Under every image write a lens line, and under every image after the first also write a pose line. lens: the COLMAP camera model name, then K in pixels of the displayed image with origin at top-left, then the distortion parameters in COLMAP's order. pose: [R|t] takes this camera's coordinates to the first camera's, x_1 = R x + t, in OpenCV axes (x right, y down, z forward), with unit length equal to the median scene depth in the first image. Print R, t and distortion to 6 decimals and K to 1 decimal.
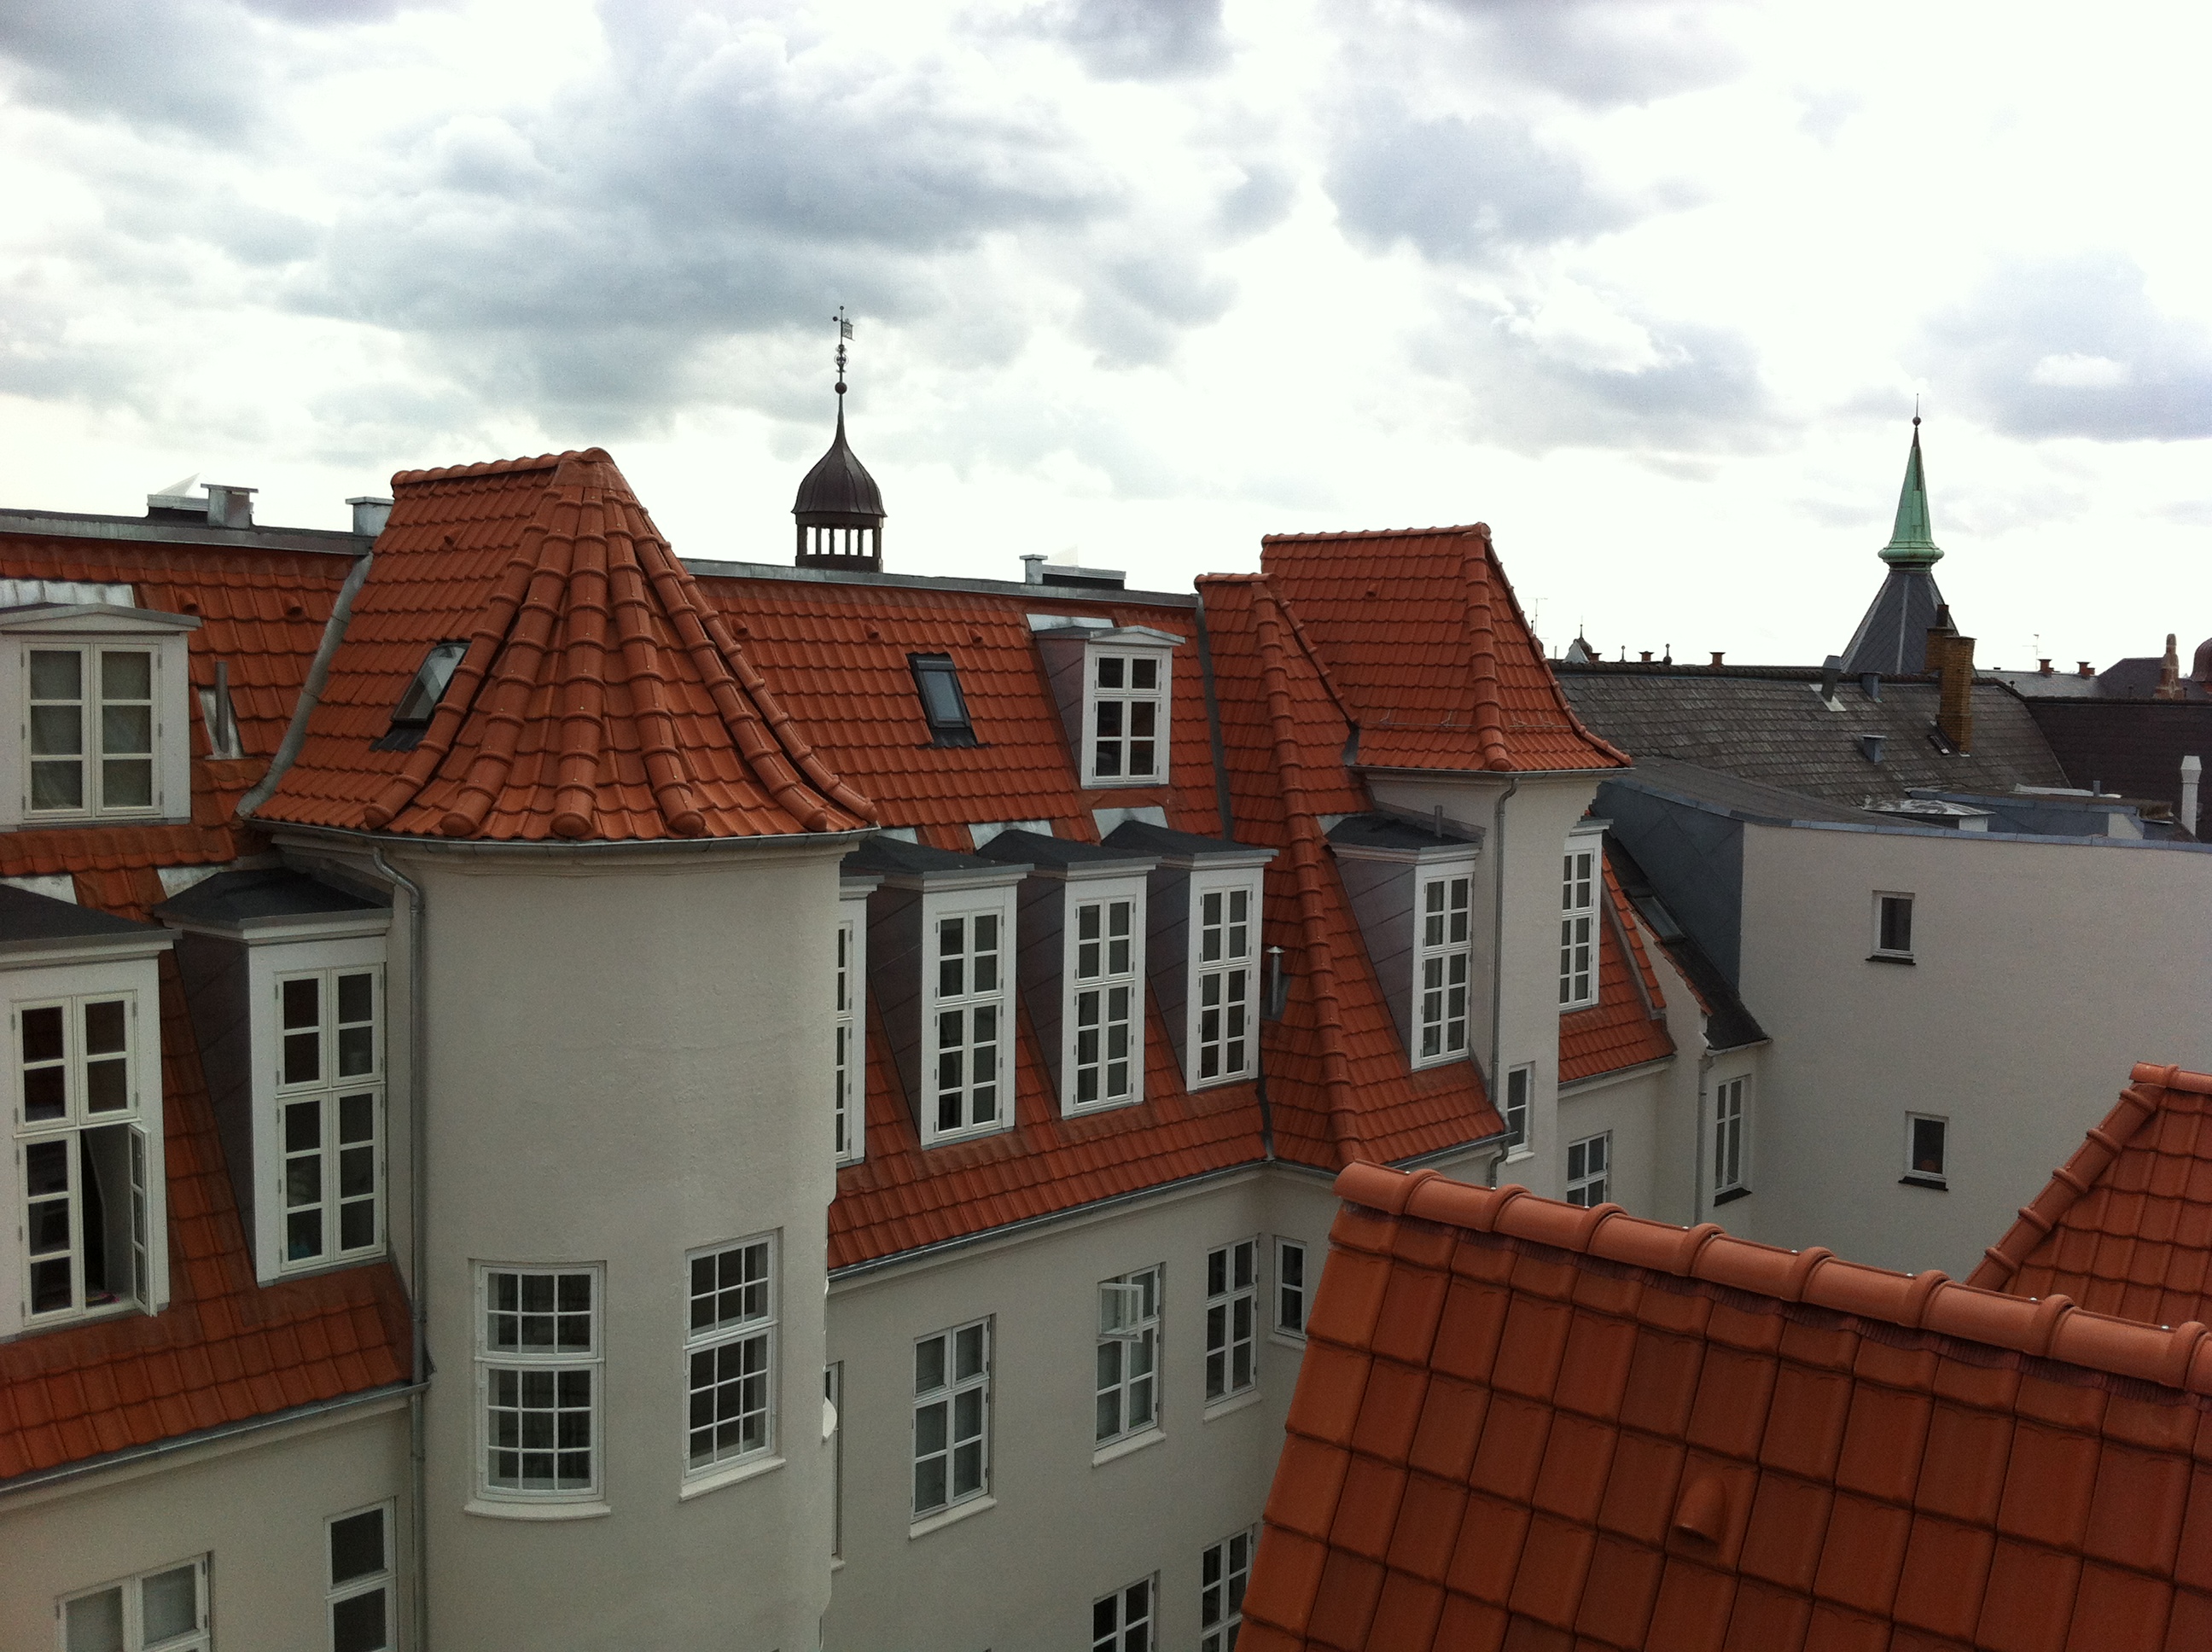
lens RADIAL K [[1946.5, 0, 1106.0], [0, 1946.5, 826.0], [0, 0, 1]] dist [0.012670, -0.134775]
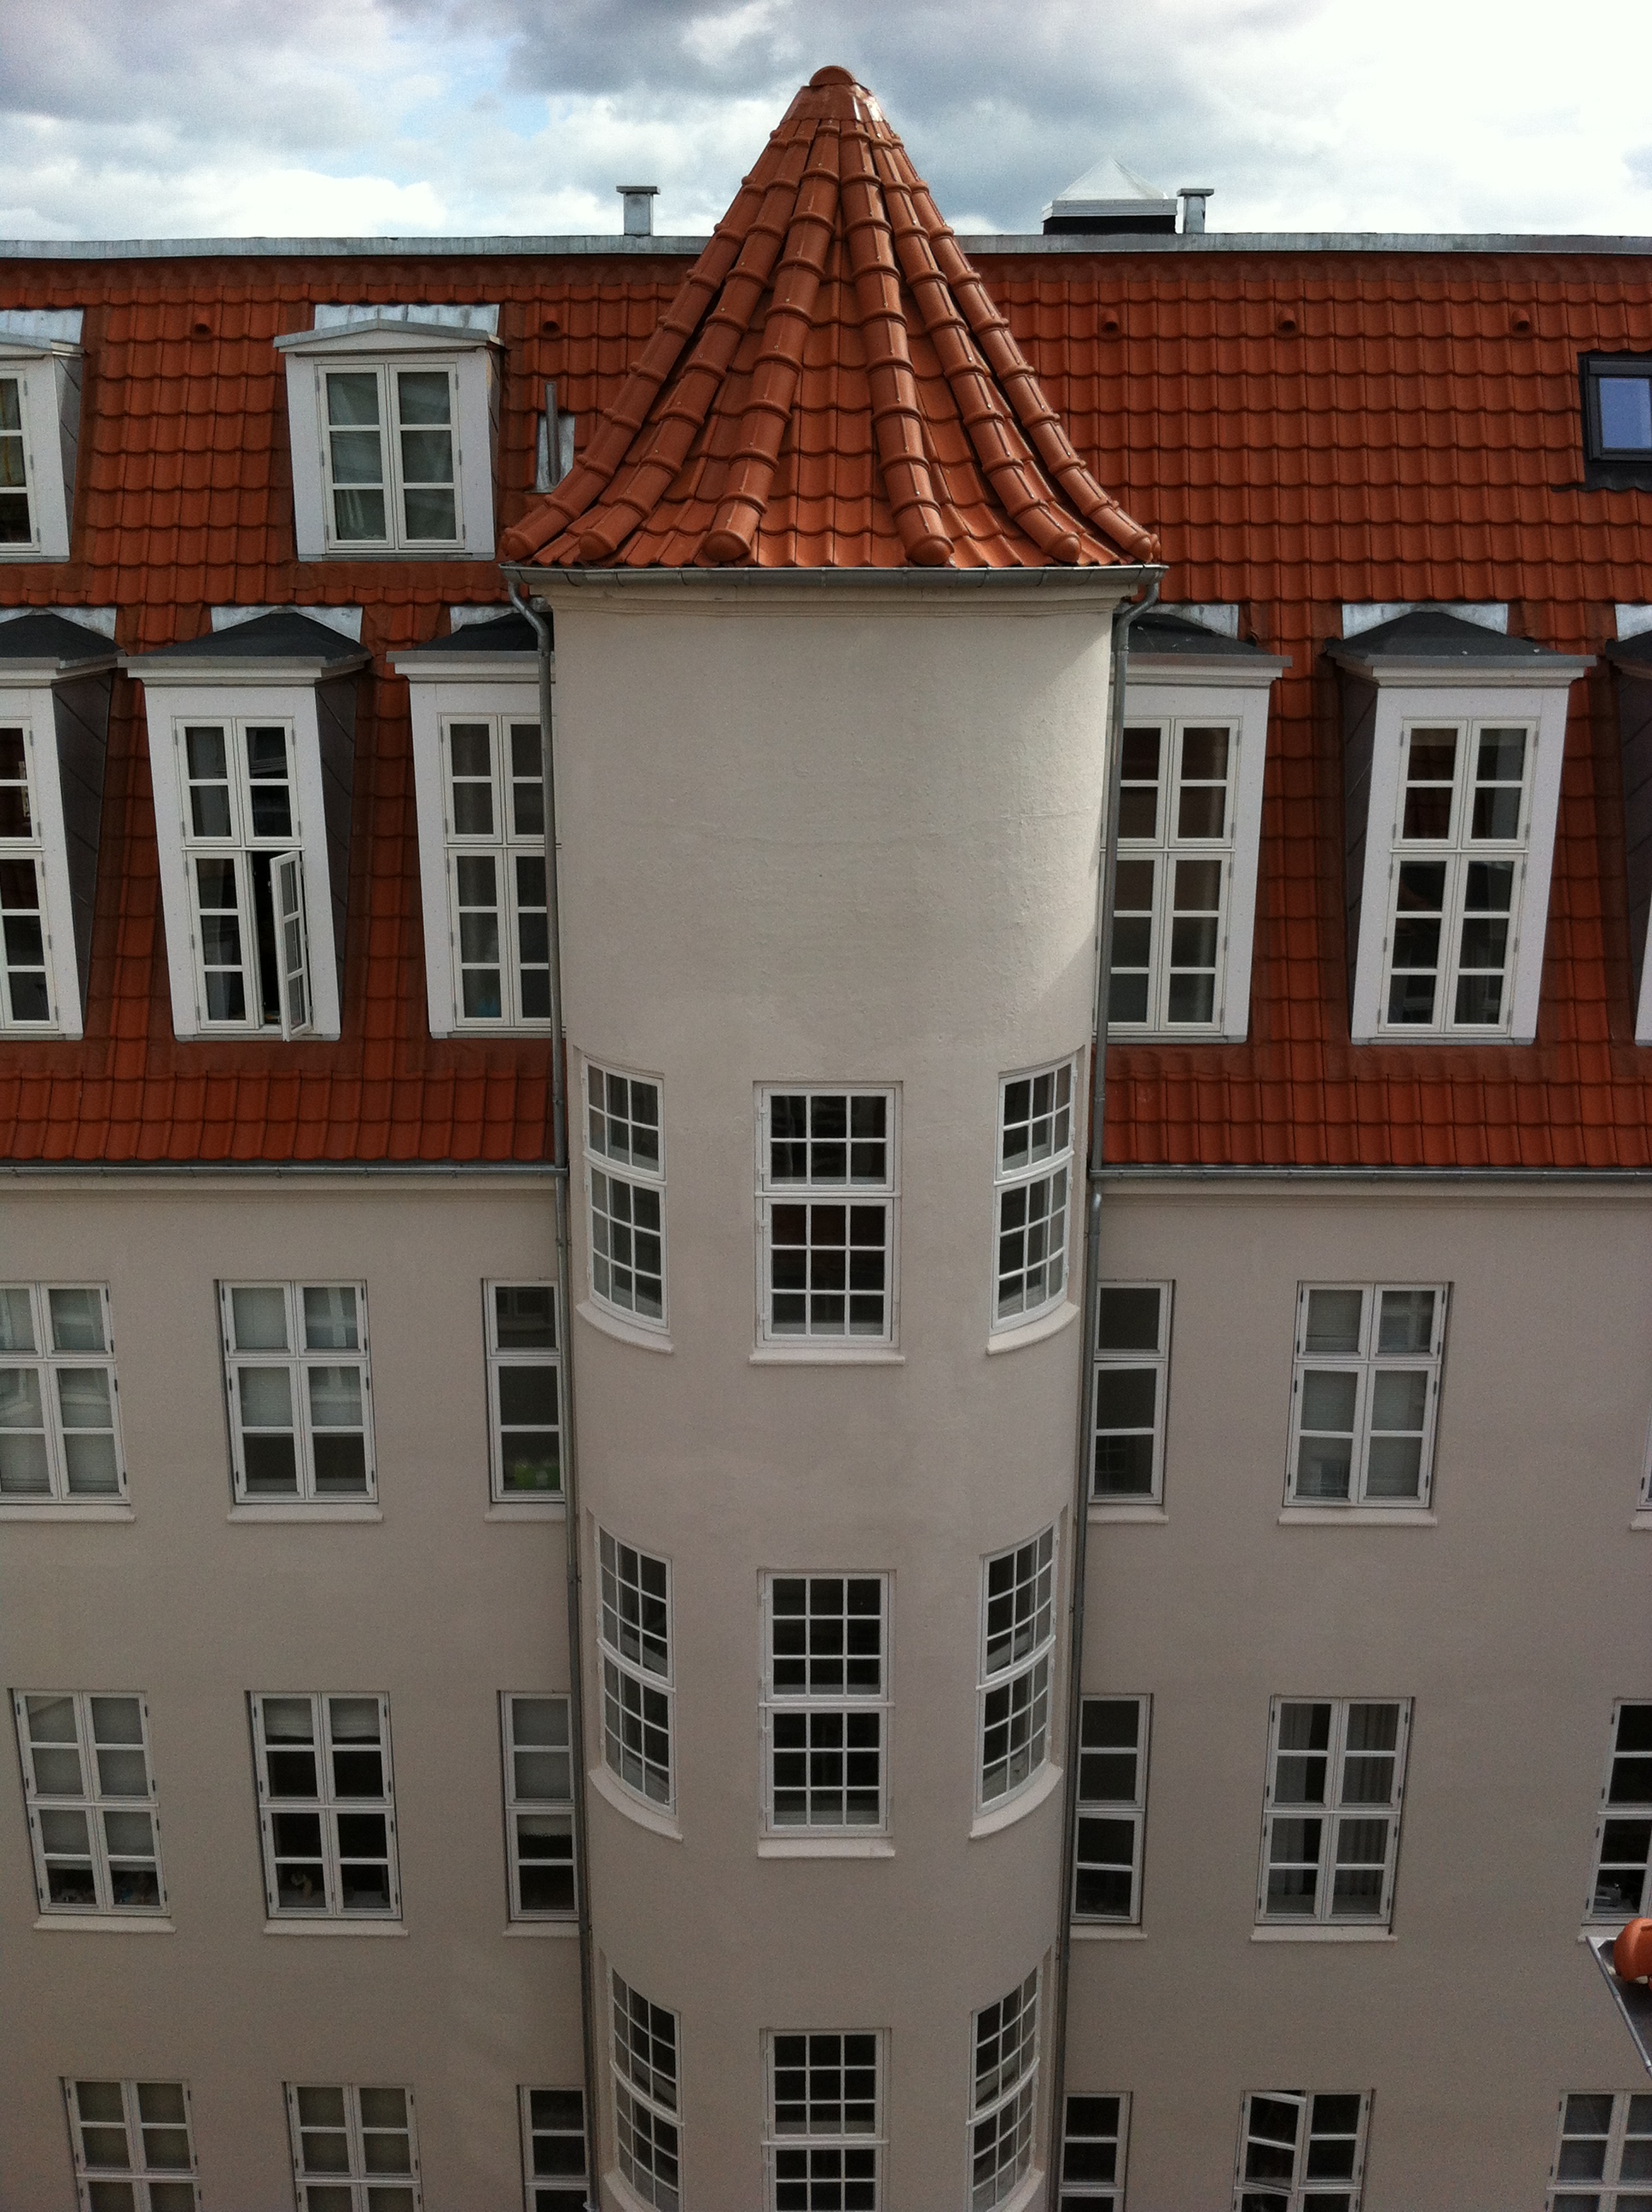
lens RADIAL K [[1946.5, 0, 826.5], [0, 1946.5, 1176.8], [0, 0, 1]] dist [0.012670, -0.134775]
pose [[0.665515, 0.214266, -0.714968, 0.397783], [-0.035684, 0.965948, 0.256265, 0.041886], [0.745531, -0.145035, 0.650499, 0.462792]]
